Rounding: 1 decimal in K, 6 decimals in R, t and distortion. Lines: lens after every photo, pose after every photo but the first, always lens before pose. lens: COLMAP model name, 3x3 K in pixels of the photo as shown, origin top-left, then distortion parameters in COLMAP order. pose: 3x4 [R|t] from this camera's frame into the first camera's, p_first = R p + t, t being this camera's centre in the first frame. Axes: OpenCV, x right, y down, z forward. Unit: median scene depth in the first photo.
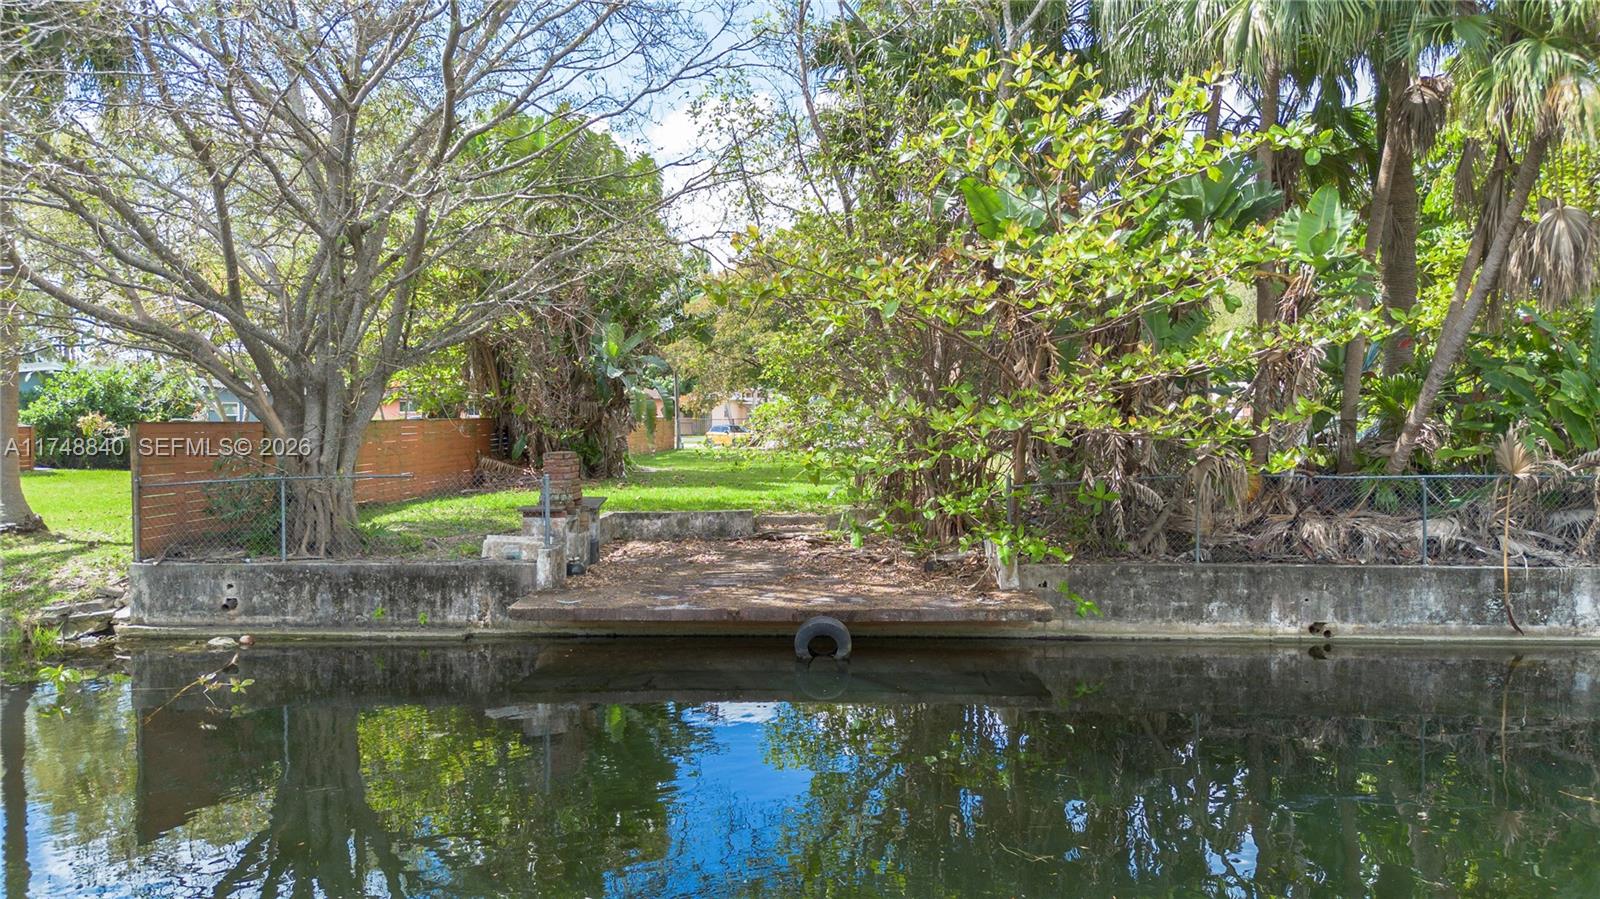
lens RADIAL K [[1127.9, 0, 800.0], [0, 1127.9, 450.5], [0, 0, 1]] dist [0.010020, -0.003993]
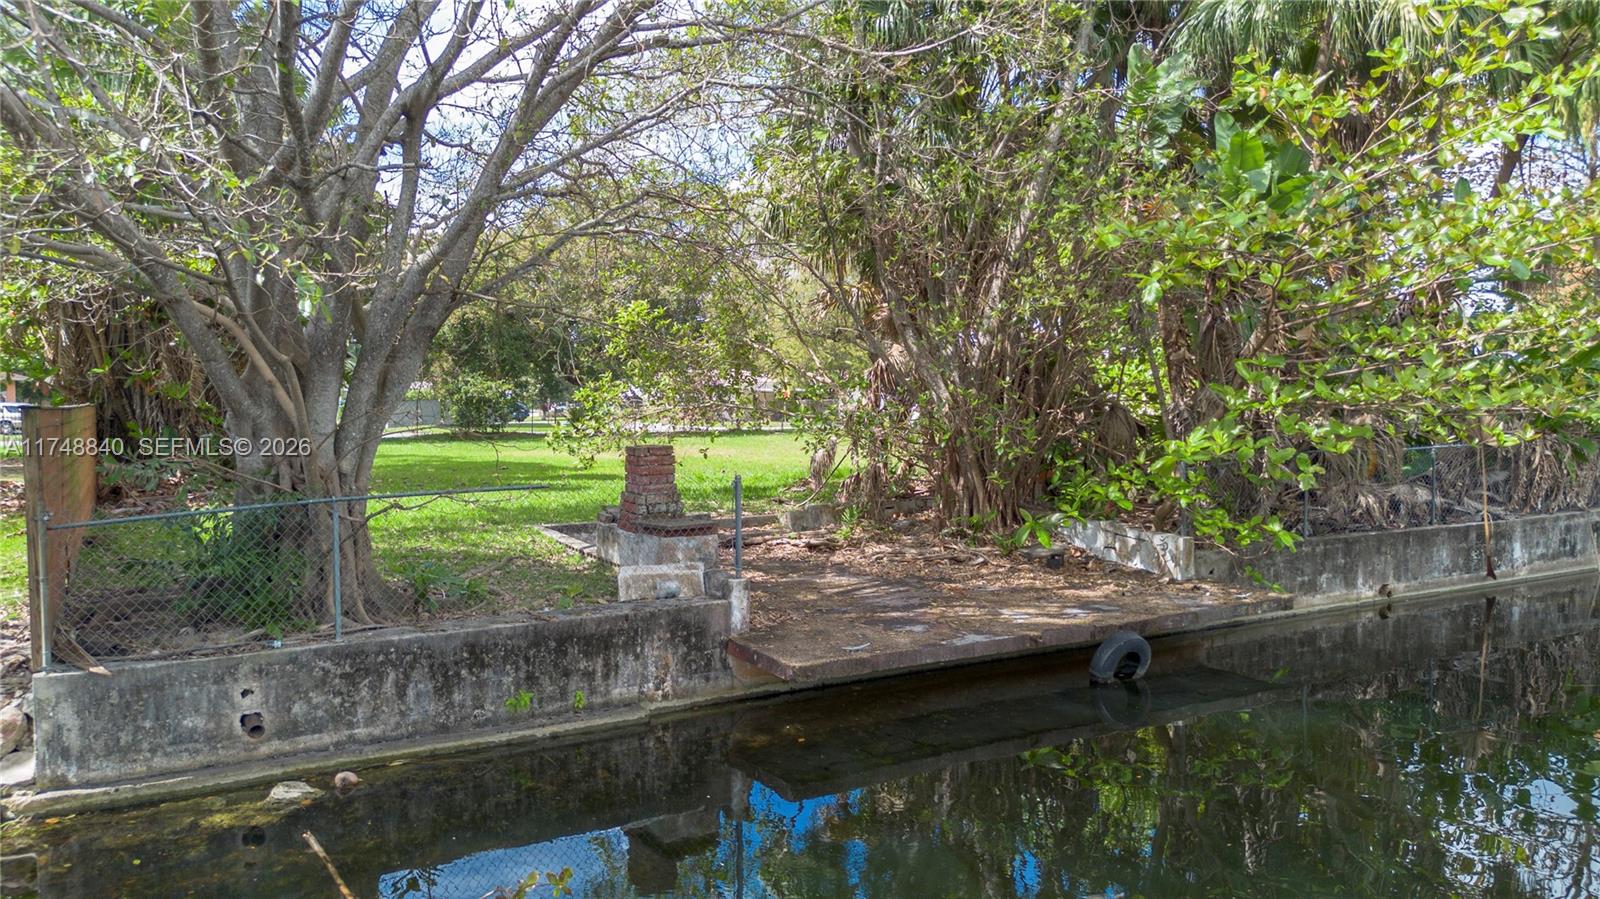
lens RADIAL K [[1127.9, 0, 802.1], [0, 1127.9, 445.1], [0, 0, 1]] dist [0.010020, -0.003993]
pose [[0.842514, -0.022715, 0.538195, -0.575275], [0.018870, 0.999742, 0.012655, -0.006302], [-0.538343, -0.000506, 0.842725, 0.371828]]
